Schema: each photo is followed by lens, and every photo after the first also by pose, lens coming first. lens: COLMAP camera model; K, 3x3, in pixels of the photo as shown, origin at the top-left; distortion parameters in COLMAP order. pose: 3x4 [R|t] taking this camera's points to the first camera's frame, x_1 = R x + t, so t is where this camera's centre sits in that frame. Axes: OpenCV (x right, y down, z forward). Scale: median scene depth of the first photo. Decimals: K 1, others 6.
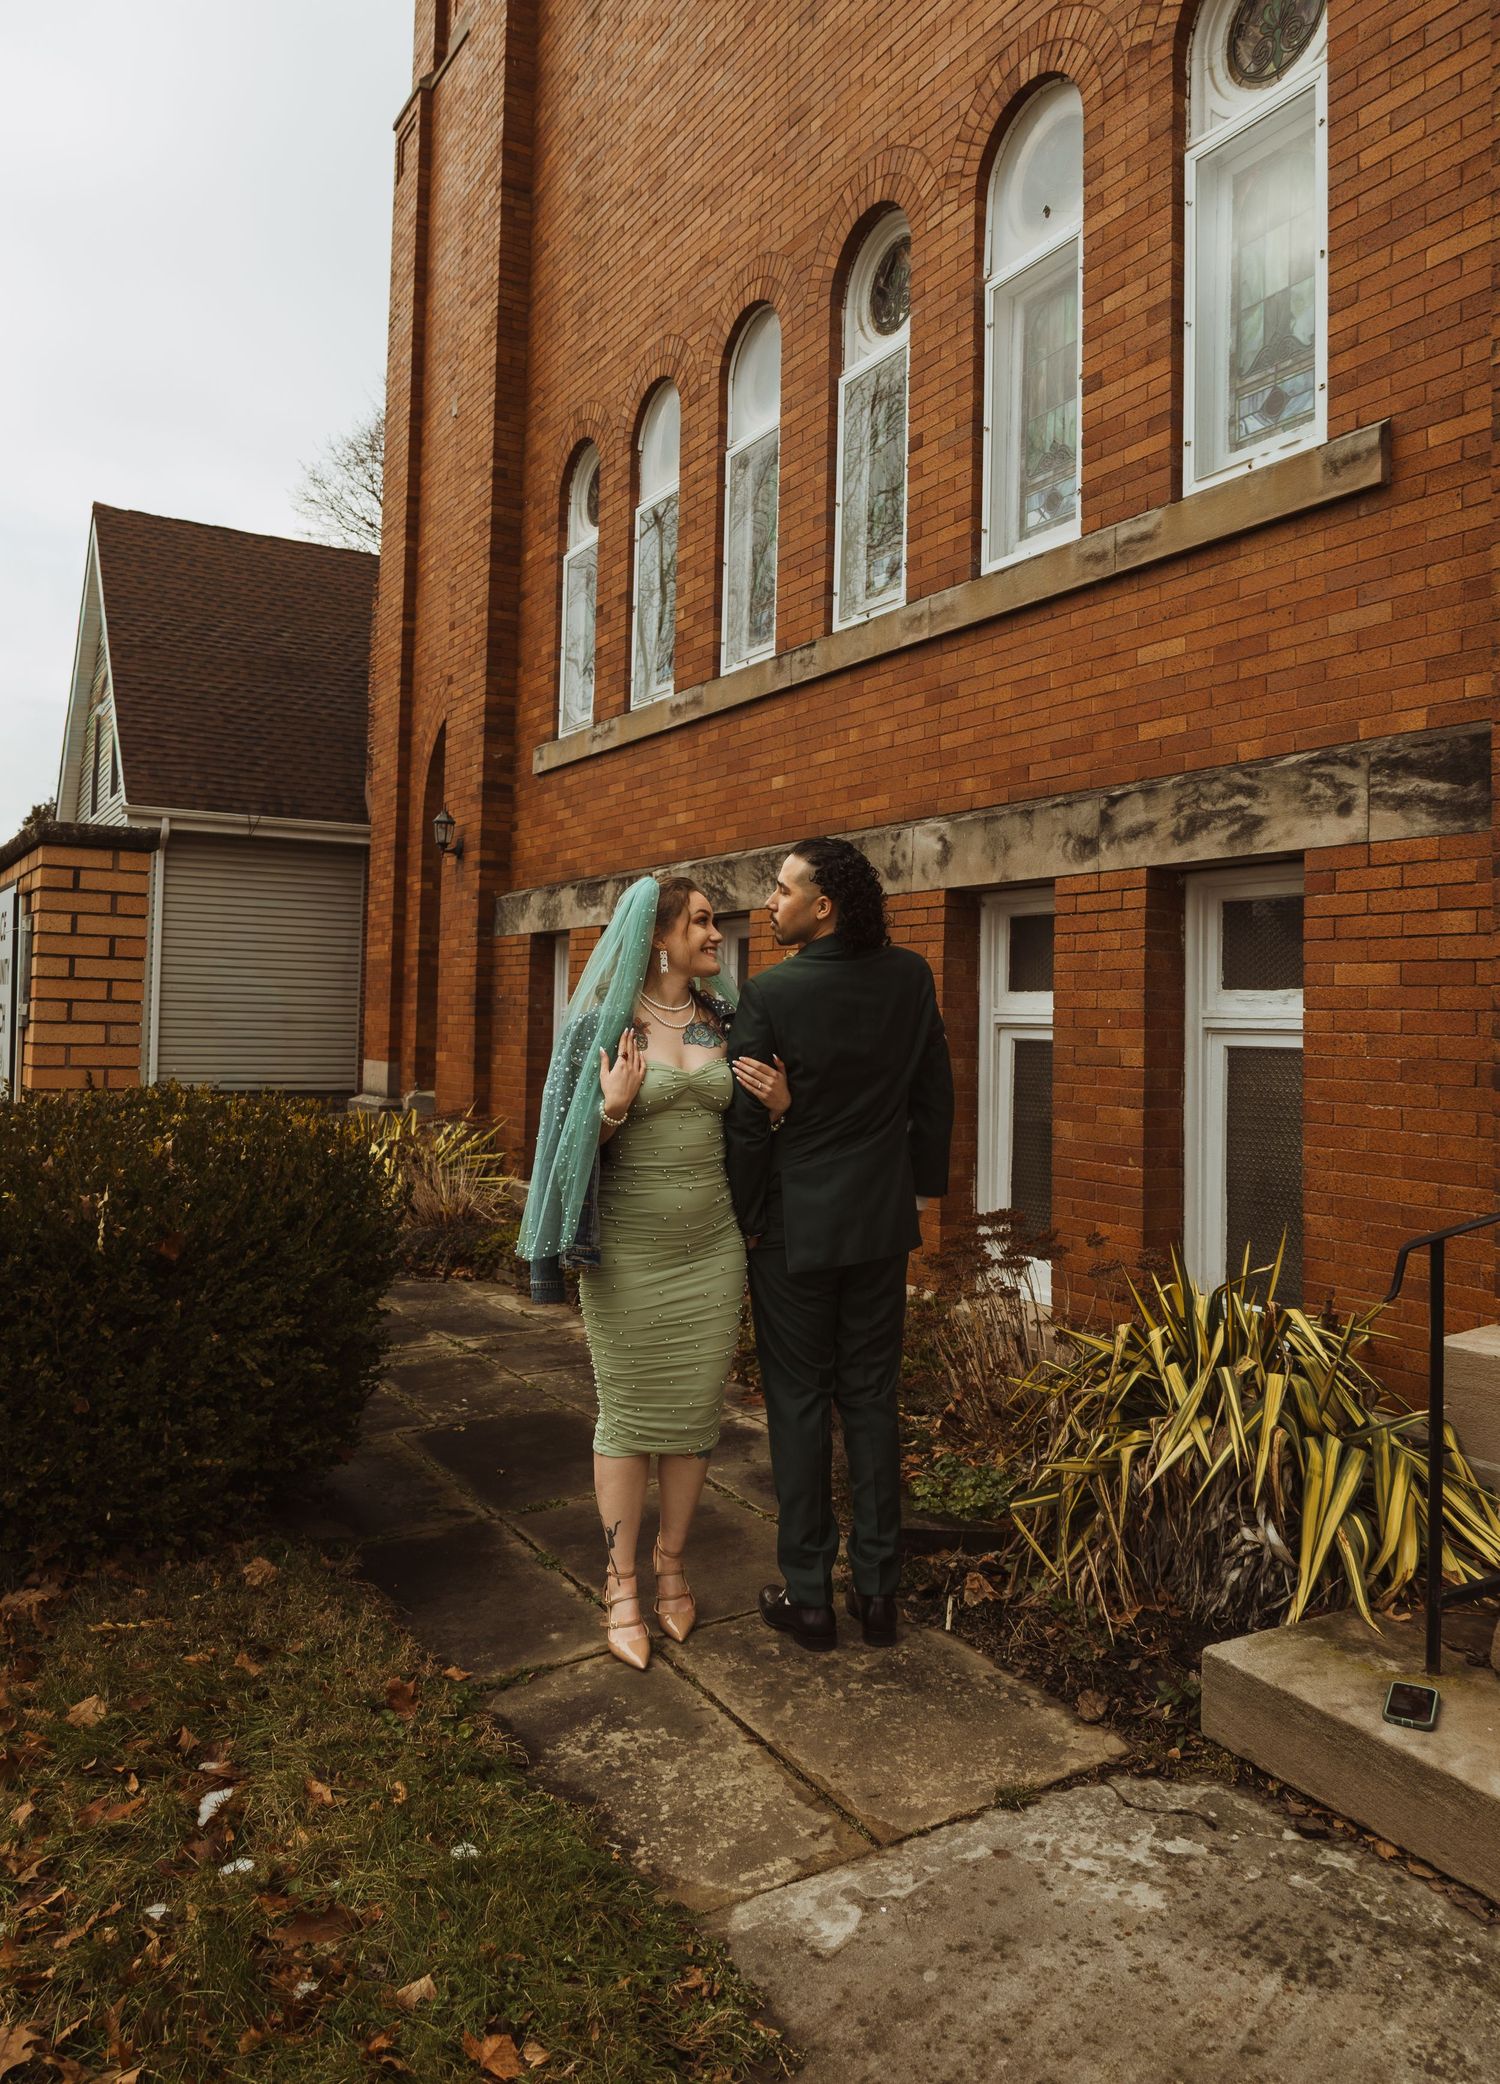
lens RADIAL K [[1505.5, 0, 751.9], [0, 1505.5, 1016.1], [0, 0, 1]] dist [-0.056384, 0.038670]
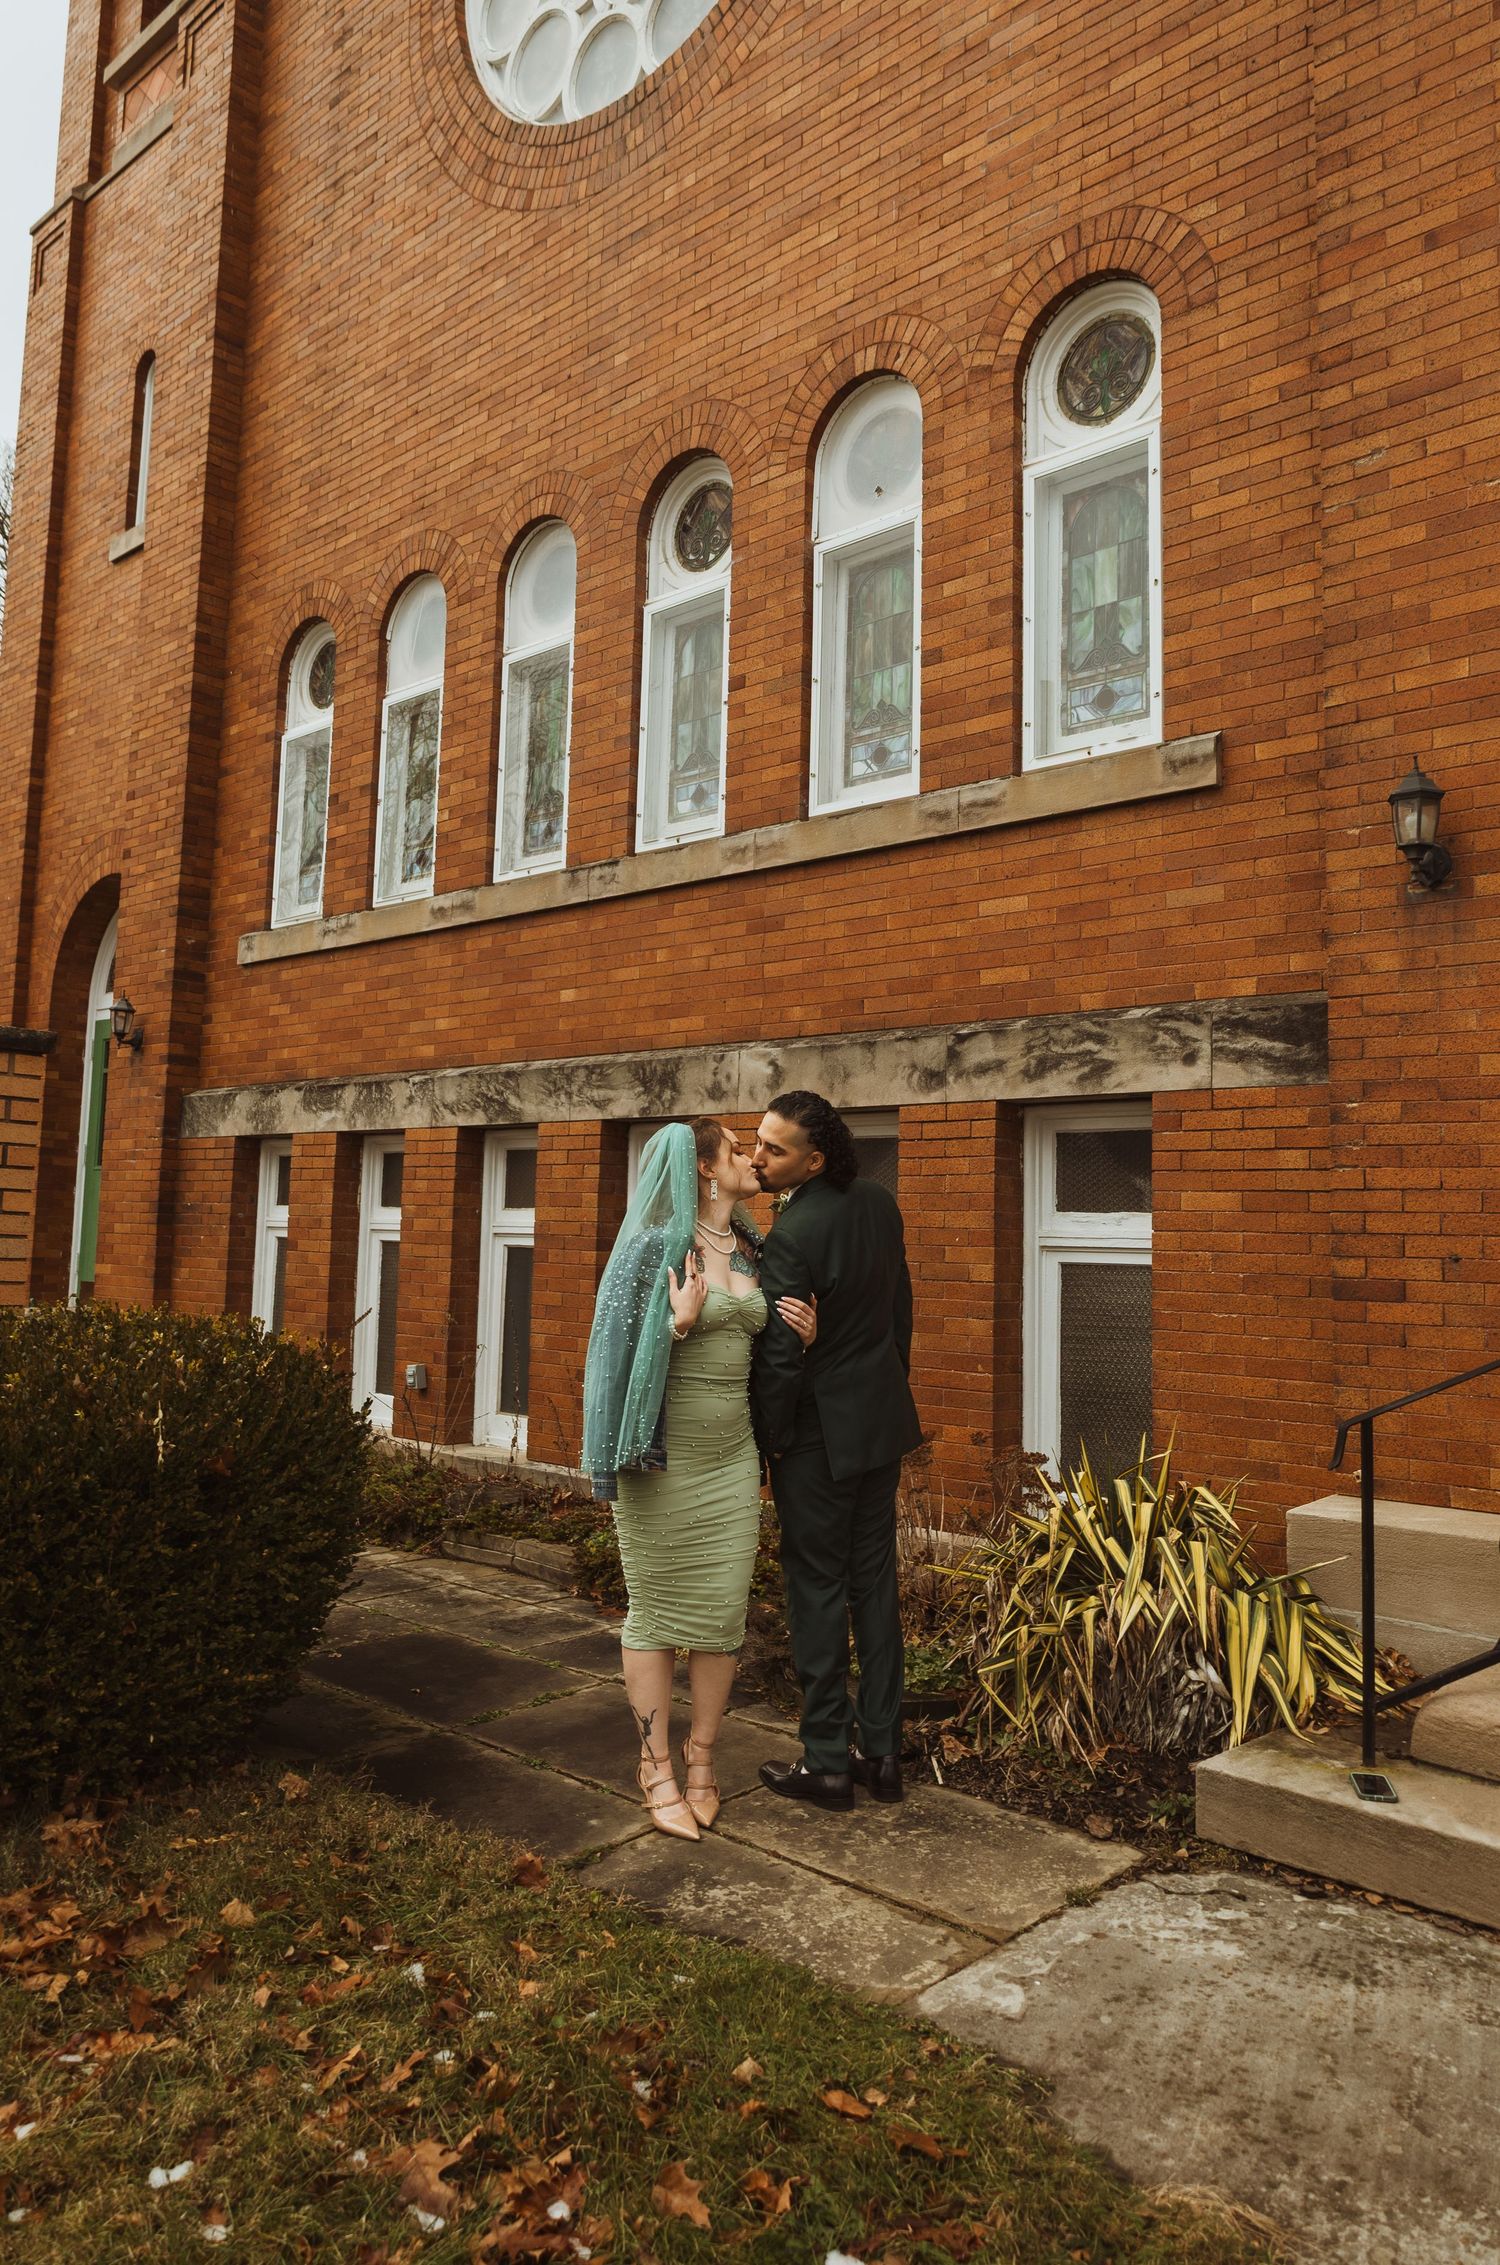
lens RADIAL K [[1651.1, 0, 754.4], [0, 1651.1, 1126.4], [0, 0, 1]] dist [-0.048558, 0.034914]
pose [[0.959430, 0.026662, 0.280685, -0.211114], [-0.009583, 0.998027, -0.062045, -0.002280], [-0.281785, 0.056838, 0.957793, -0.097893]]
